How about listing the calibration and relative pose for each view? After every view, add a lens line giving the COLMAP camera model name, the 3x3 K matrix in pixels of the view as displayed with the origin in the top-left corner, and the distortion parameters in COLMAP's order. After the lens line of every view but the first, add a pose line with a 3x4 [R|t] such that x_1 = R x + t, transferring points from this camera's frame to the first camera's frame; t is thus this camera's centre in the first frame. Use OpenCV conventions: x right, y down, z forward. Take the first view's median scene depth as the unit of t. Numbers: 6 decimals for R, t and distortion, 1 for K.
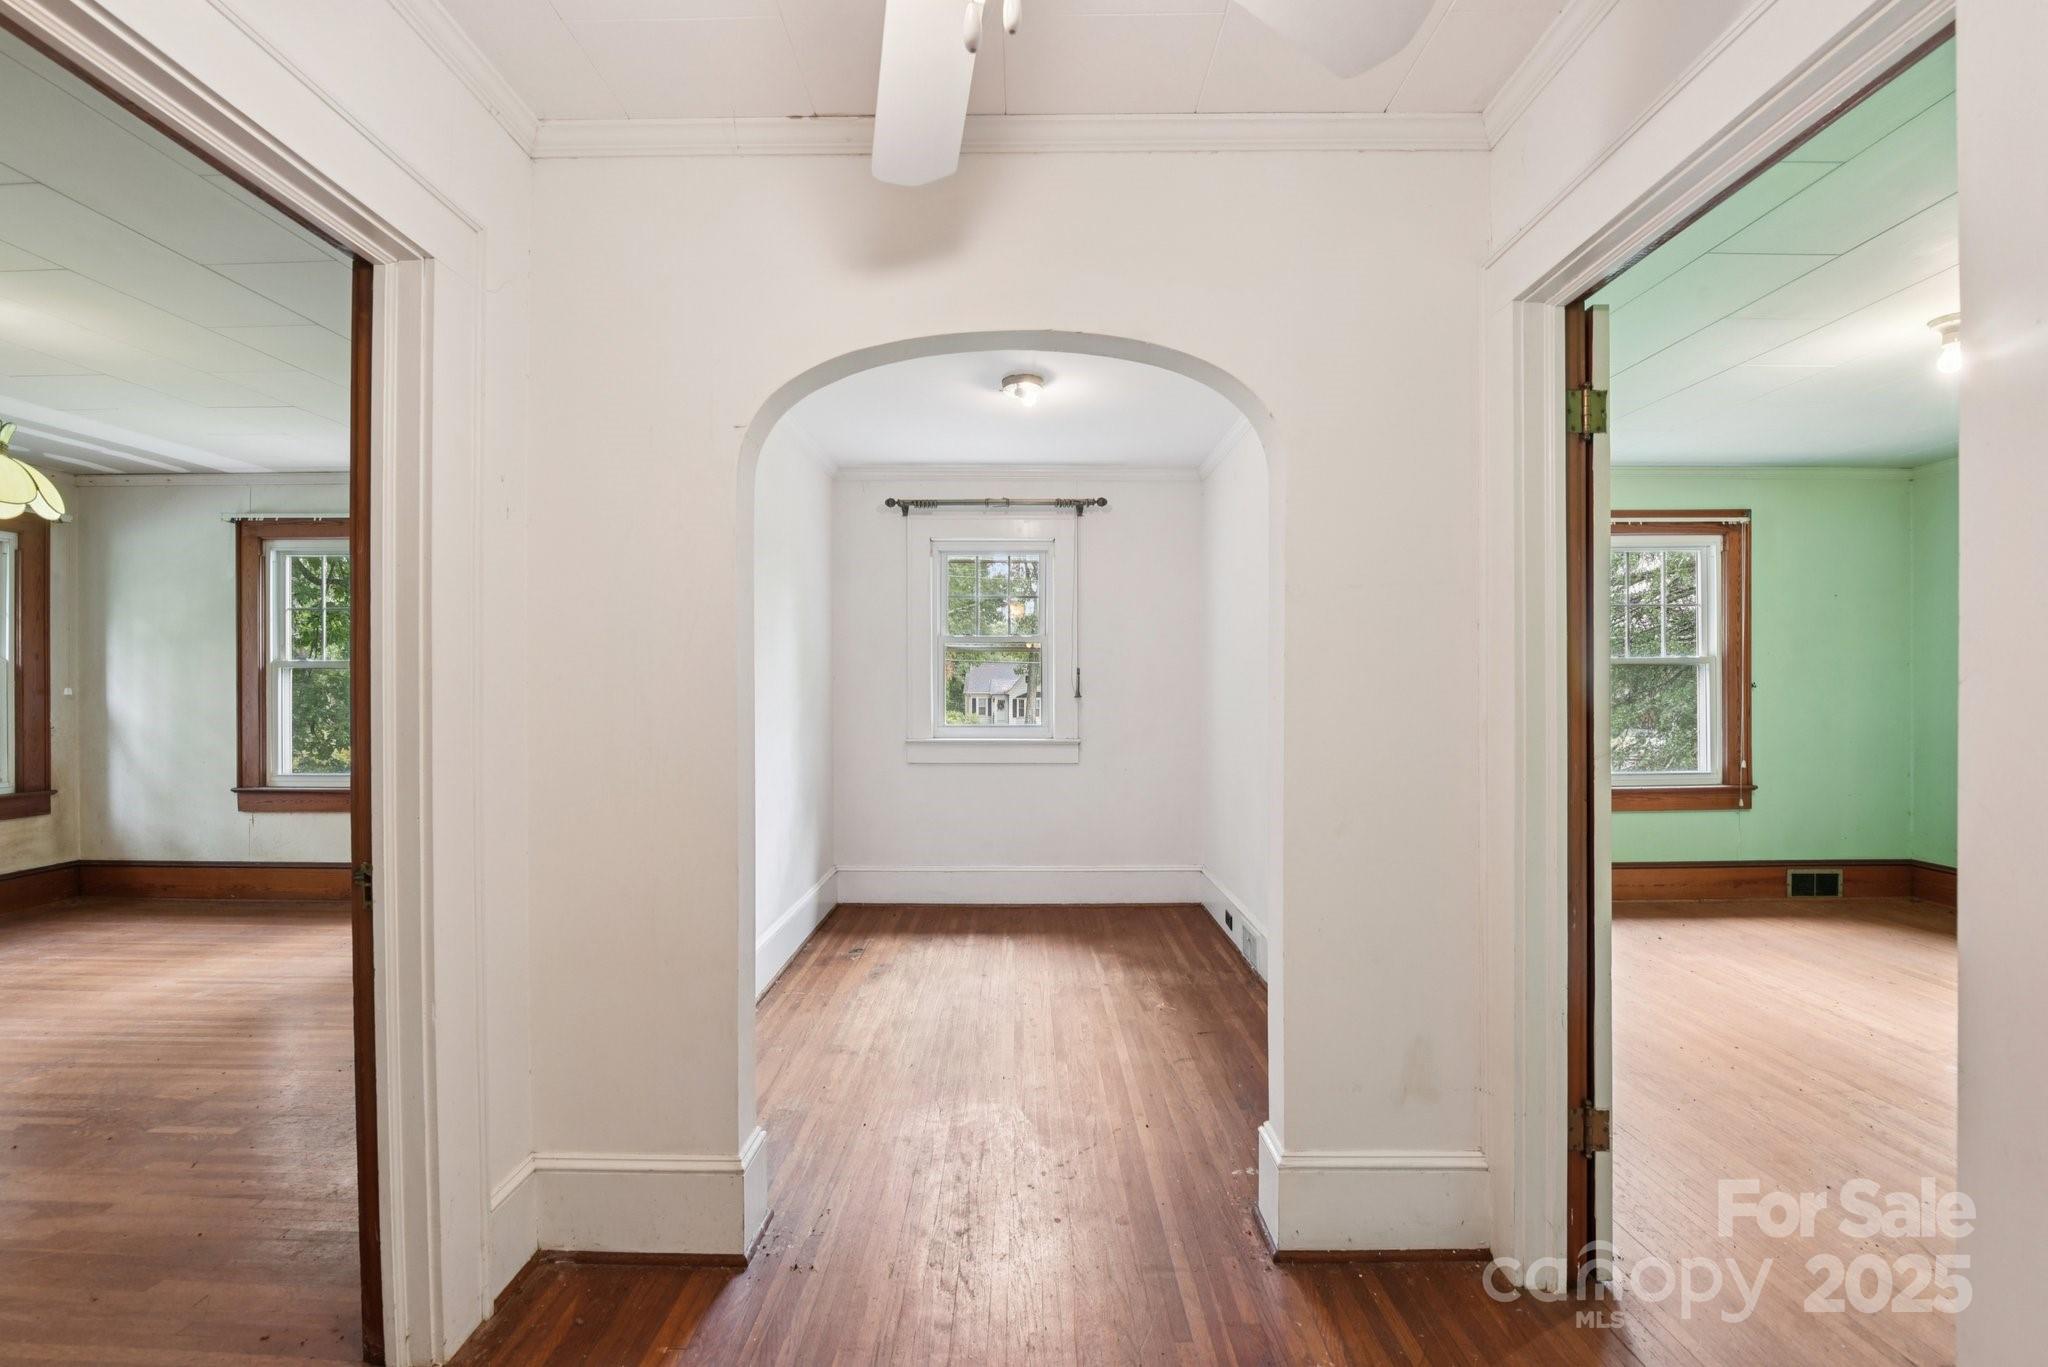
lens RADIAL K [[834.7, 0, 1025.9], [0, 834.7, 692.5], [0, 0, 1]] dist [-0.017637, -0.000164]
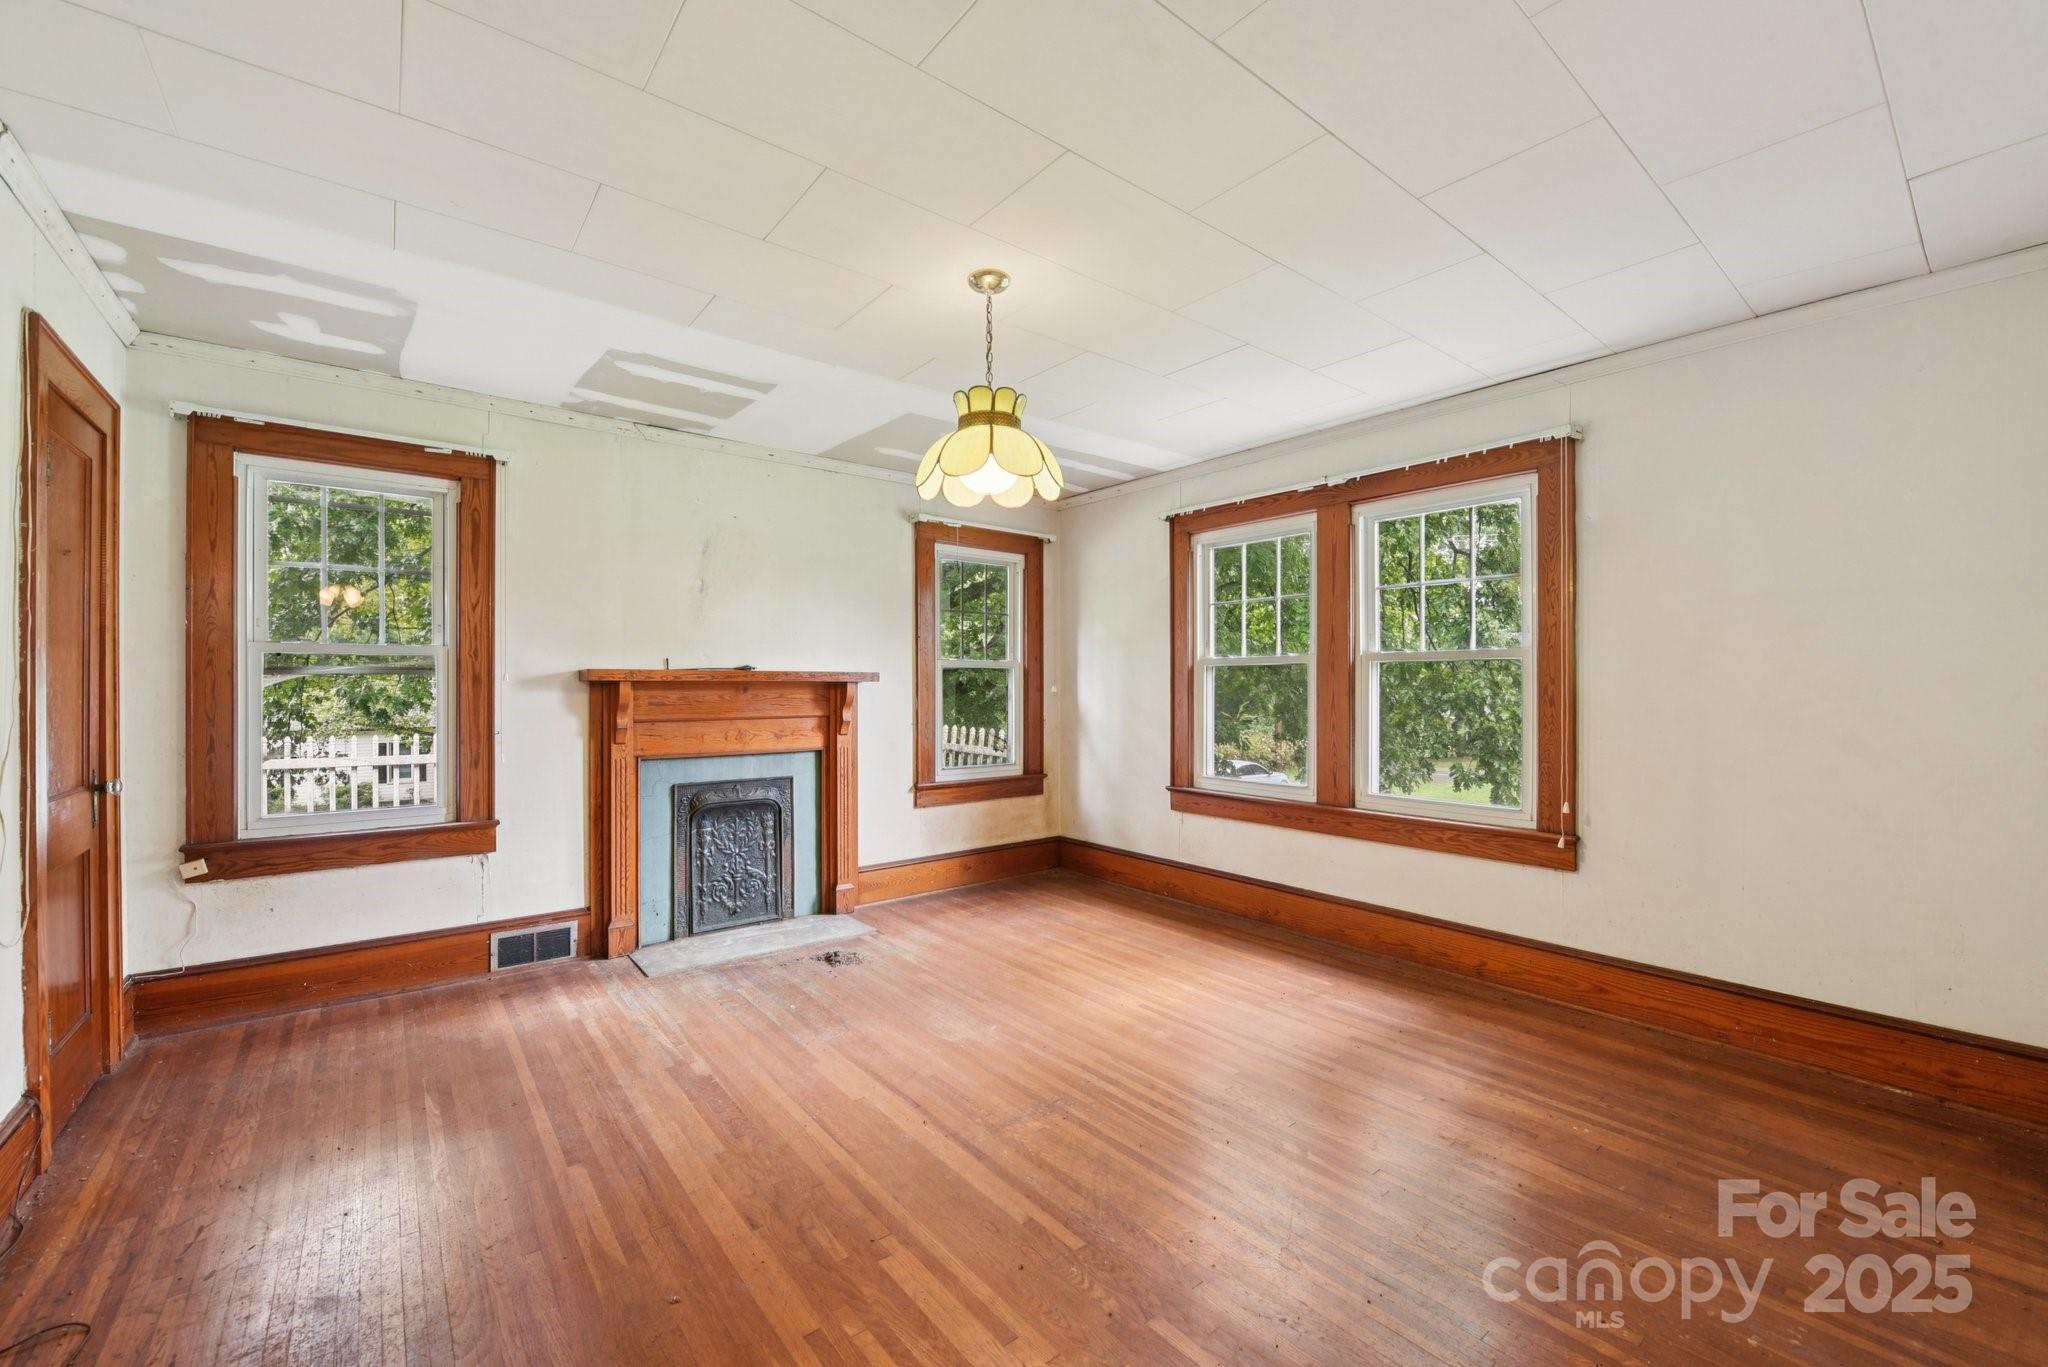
lens RADIAL K [[834.7, 0, 1025.9], [0, 834.7, 692.5], [0, 0, 1]] dist [-0.017637, -0.000164]
pose [[0.630610, 0.004743, -0.776086, -0.282698], [-0.003057, 0.999989, 0.003627, -0.000635], [0.776094, 0.000085, 0.630617, 0.222415]]
